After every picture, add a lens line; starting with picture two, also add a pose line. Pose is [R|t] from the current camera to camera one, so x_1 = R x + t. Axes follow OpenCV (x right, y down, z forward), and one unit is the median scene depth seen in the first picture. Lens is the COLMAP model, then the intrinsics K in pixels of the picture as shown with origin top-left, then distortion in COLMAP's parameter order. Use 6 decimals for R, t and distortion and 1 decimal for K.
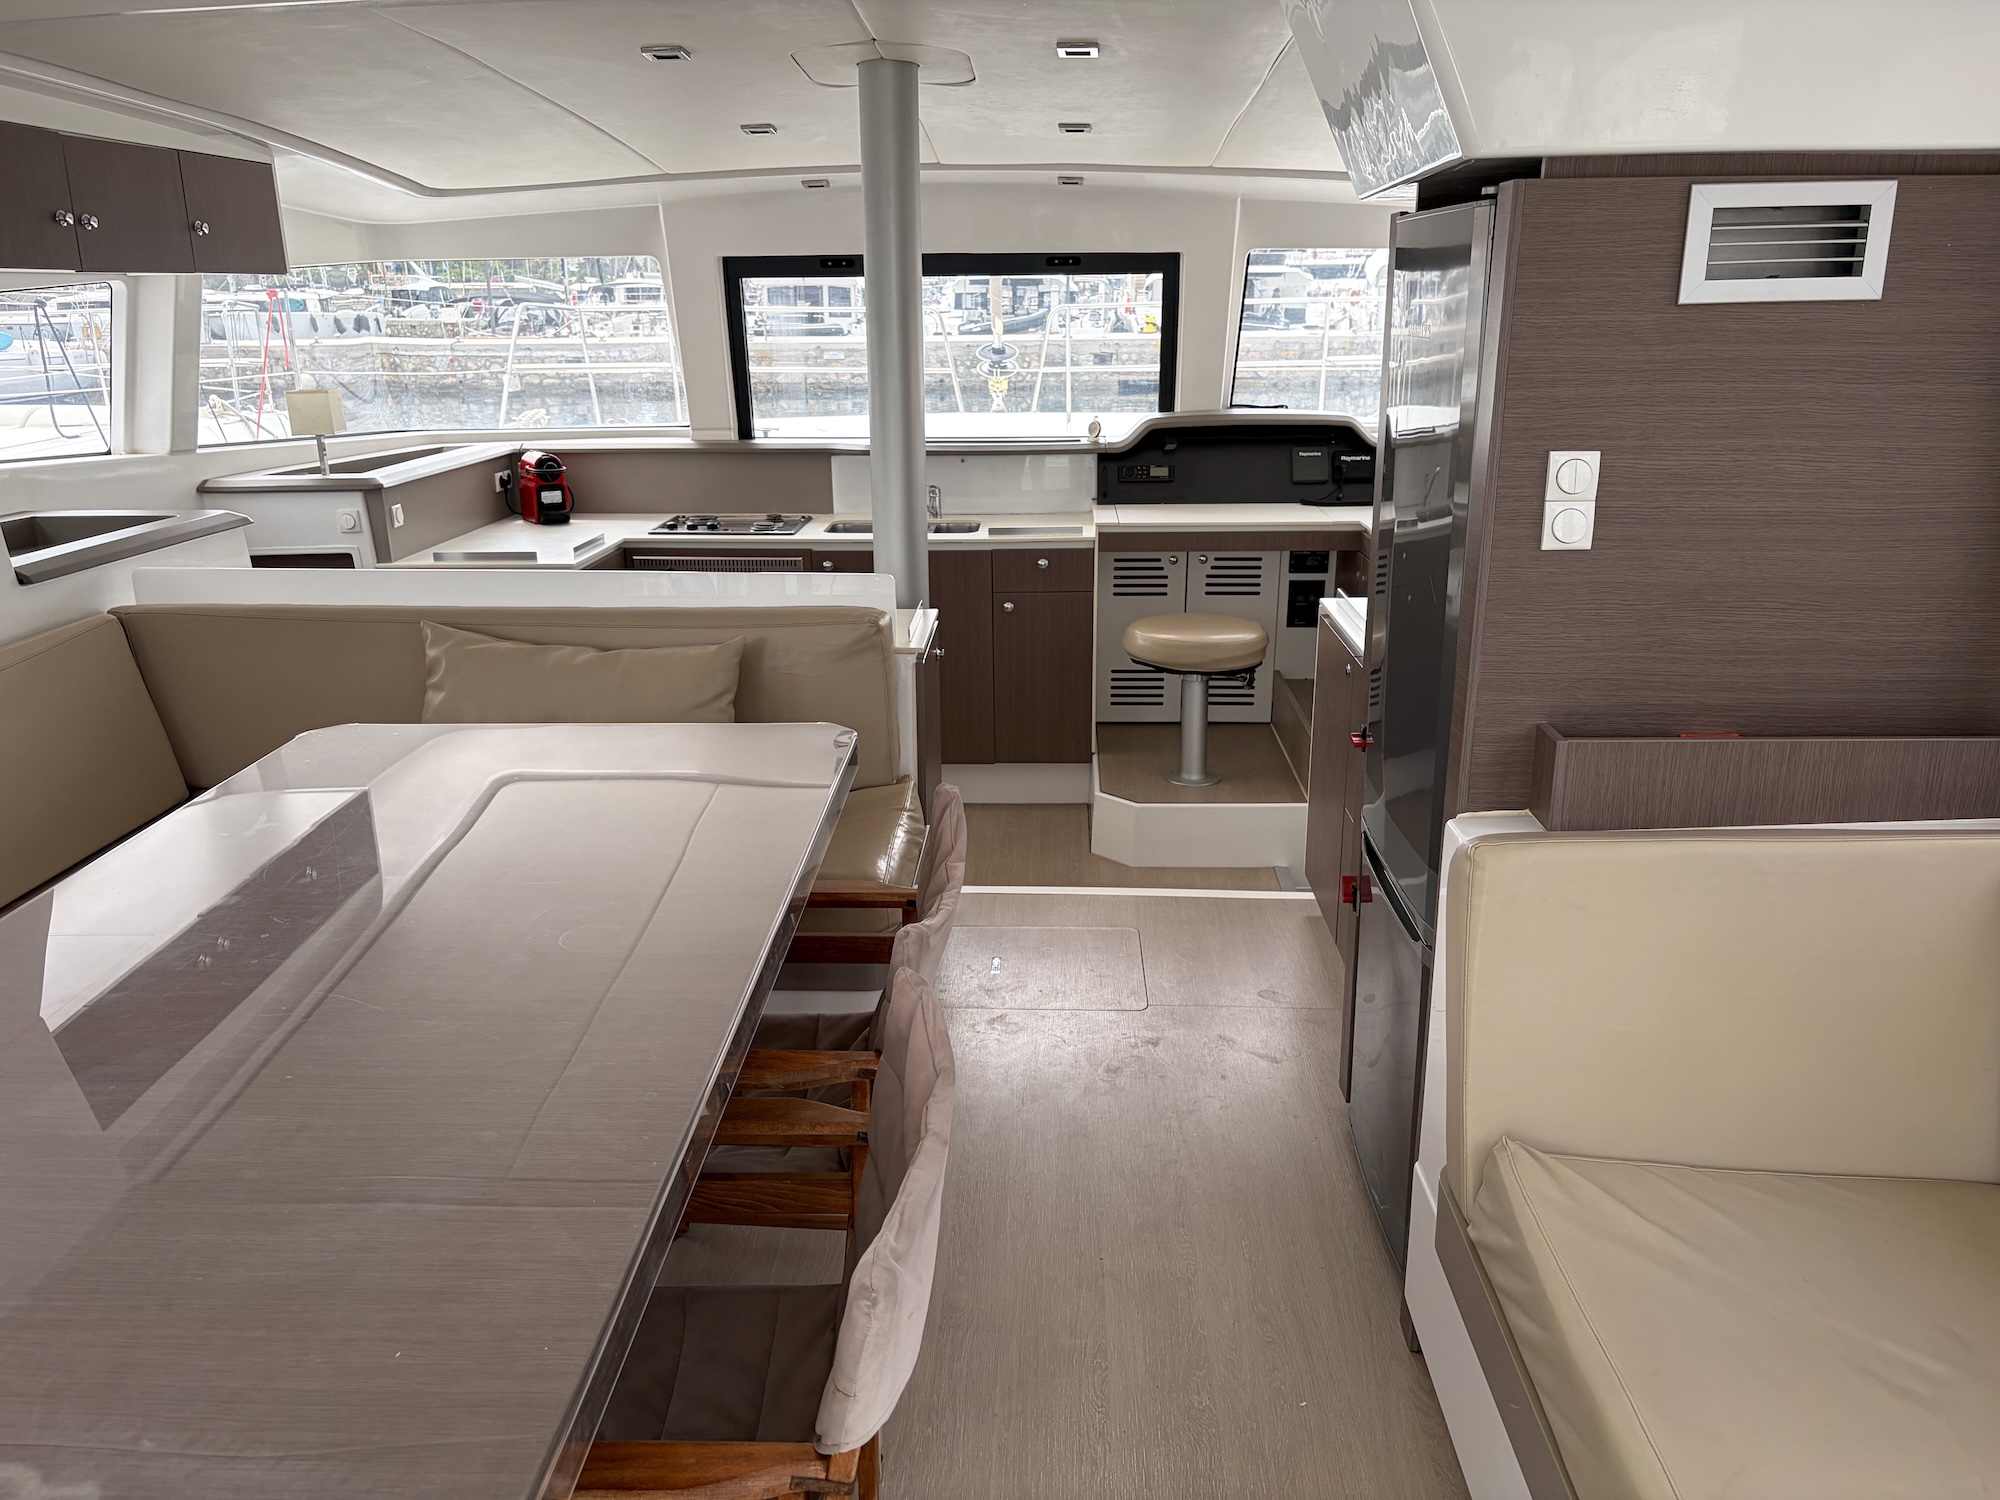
lens RADIAL K [[1532.6, 0, 1015.9], [0, 1532.6, 756.7], [0, 0, 1]] dist [0.073819, -0.083560]
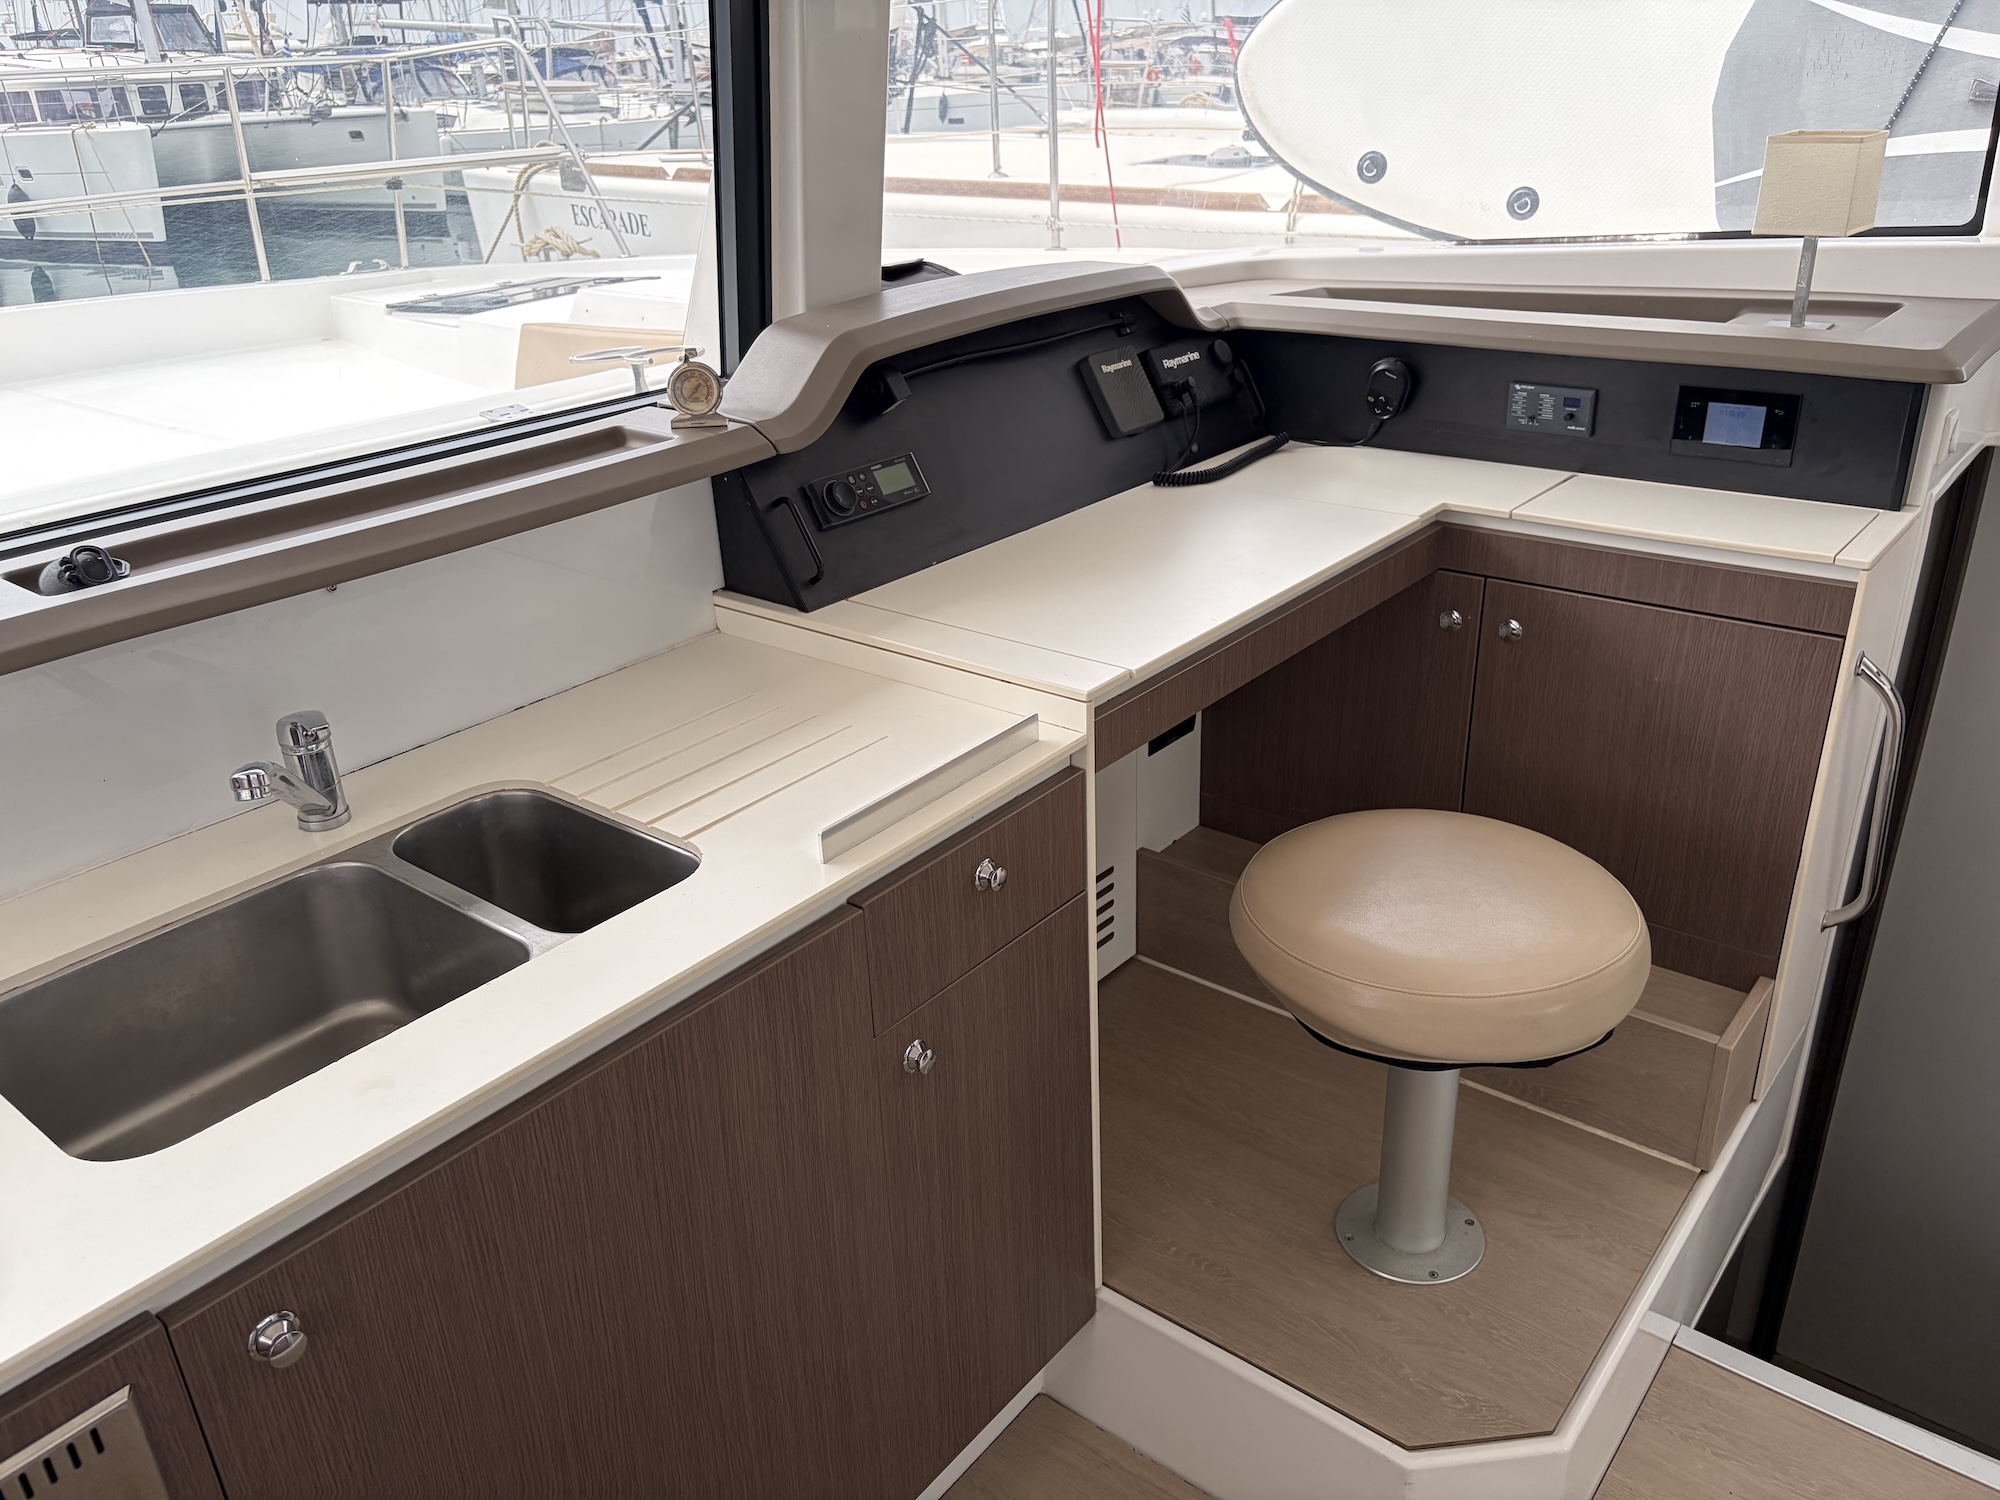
lens RADIAL K [[1531.7, 0, 998.3], [0, 1531.7, 743.2], [0, 0, 1]] dist [0.060624, -0.065389]
pose [[0.602829, -0.337240, 0.723095, -0.180706], [0.264716, 0.939485, 0.217472, -0.209567], [-0.752677, 0.060316, 0.655622, 0.792456]]
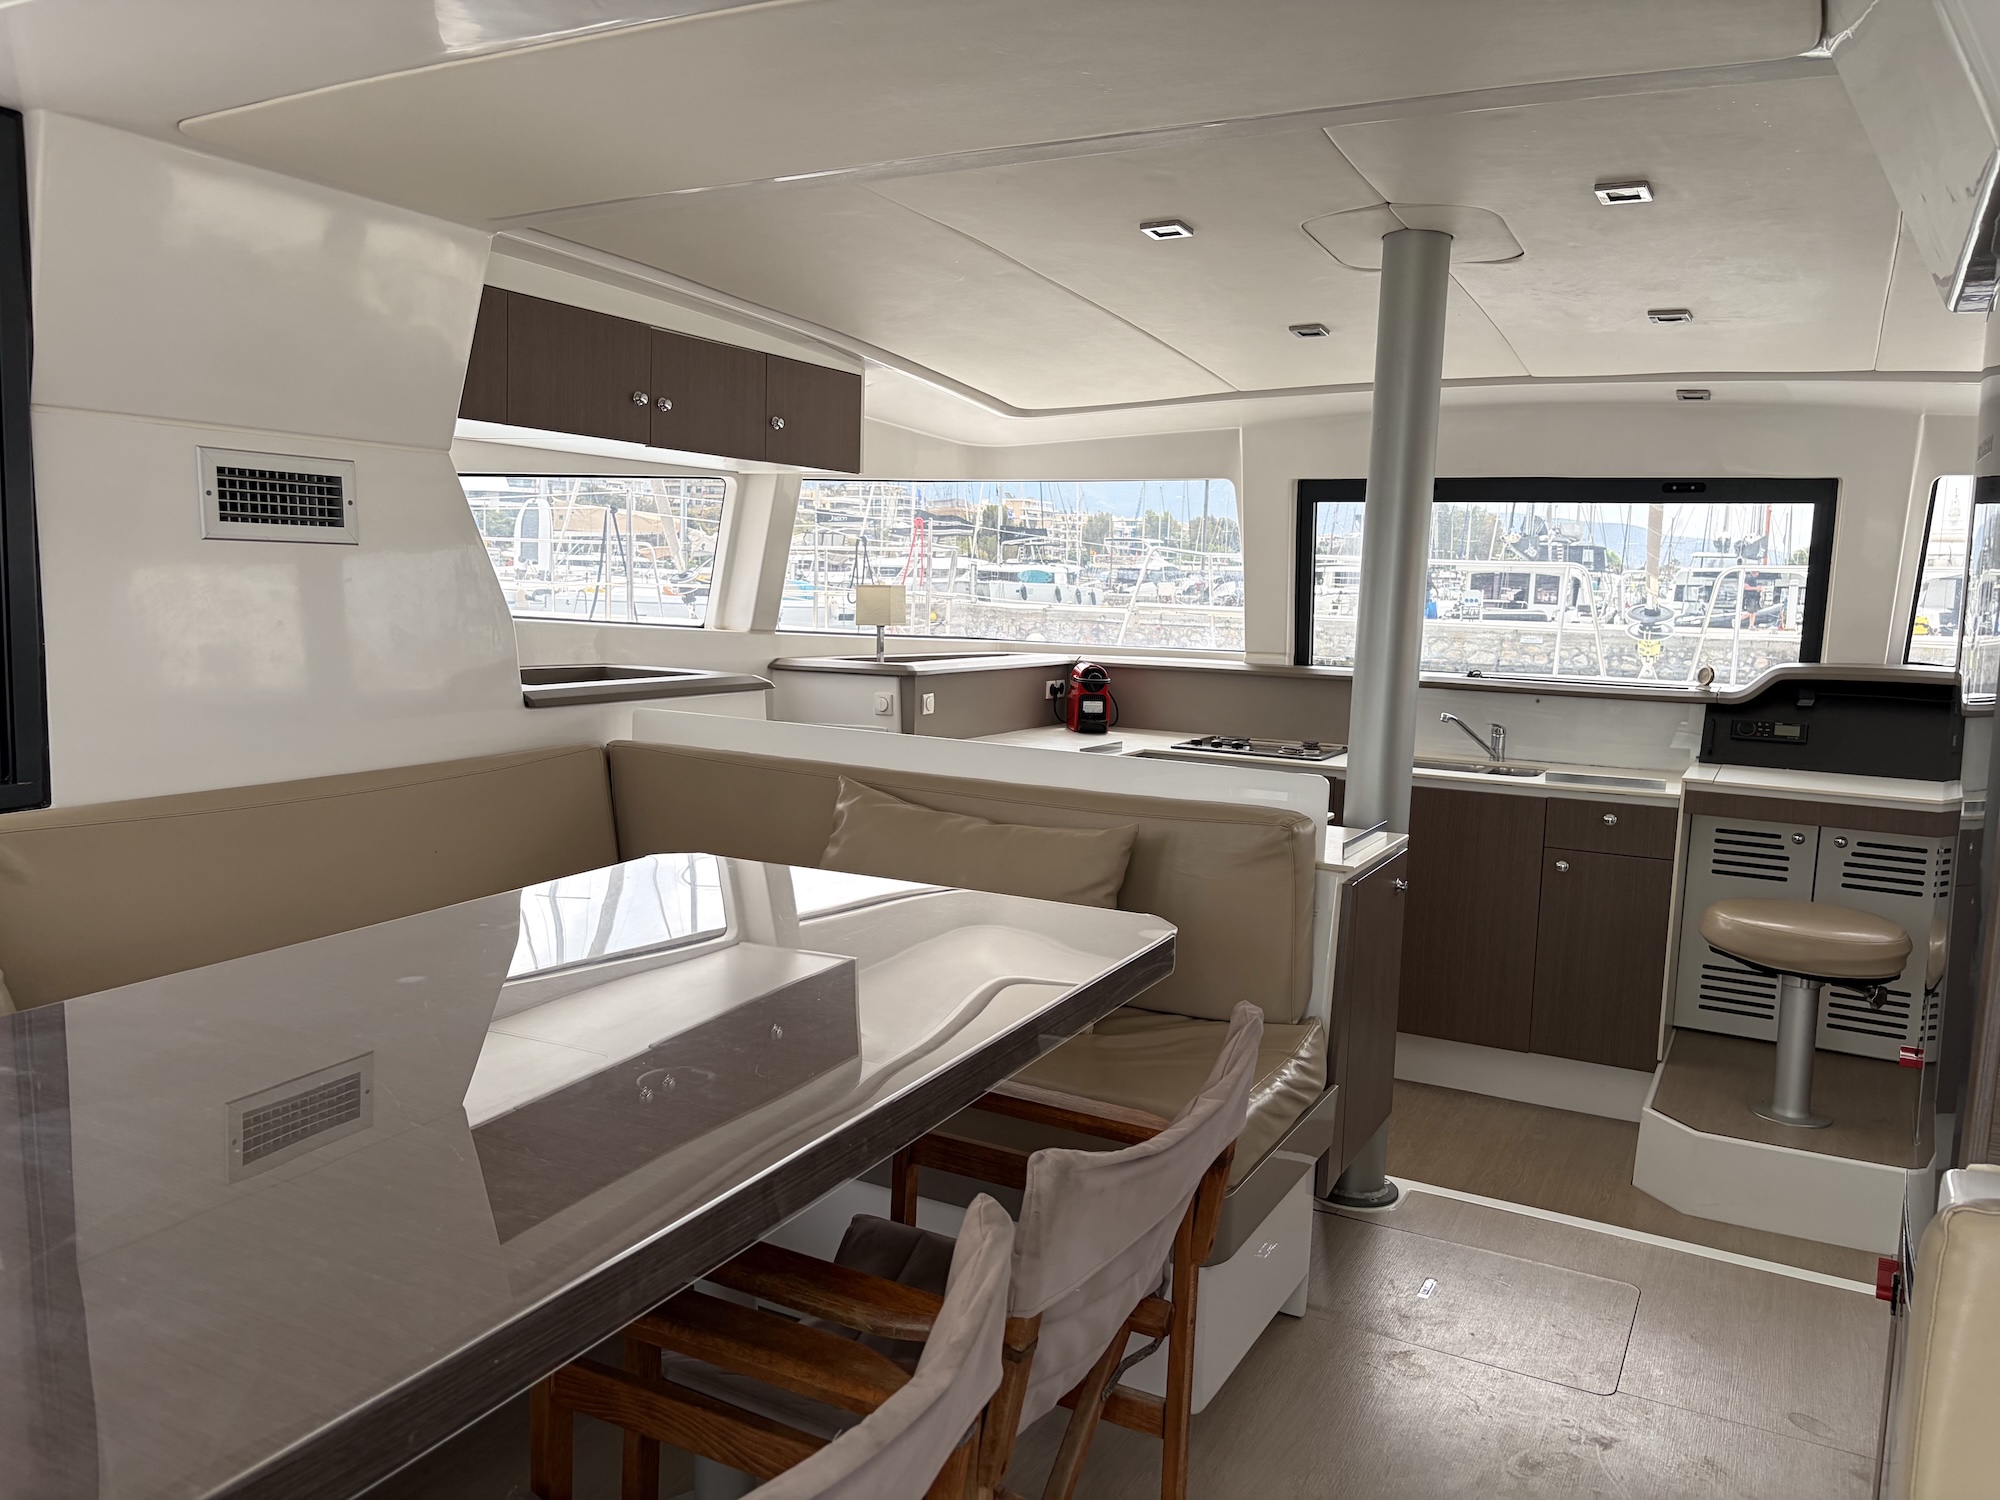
lens RADIAL K [[1531.7, 0, 998.3], [0, 1531.7, 743.2], [0, 0, 1]] dist [0.060624, -0.065389]
pose [[0.896660, 0.085920, -0.434302, 0.079296], [-0.164815, 0.975258, -0.147337, 0.011803], [0.410897, 0.203691, 0.888636, 0.104456]]
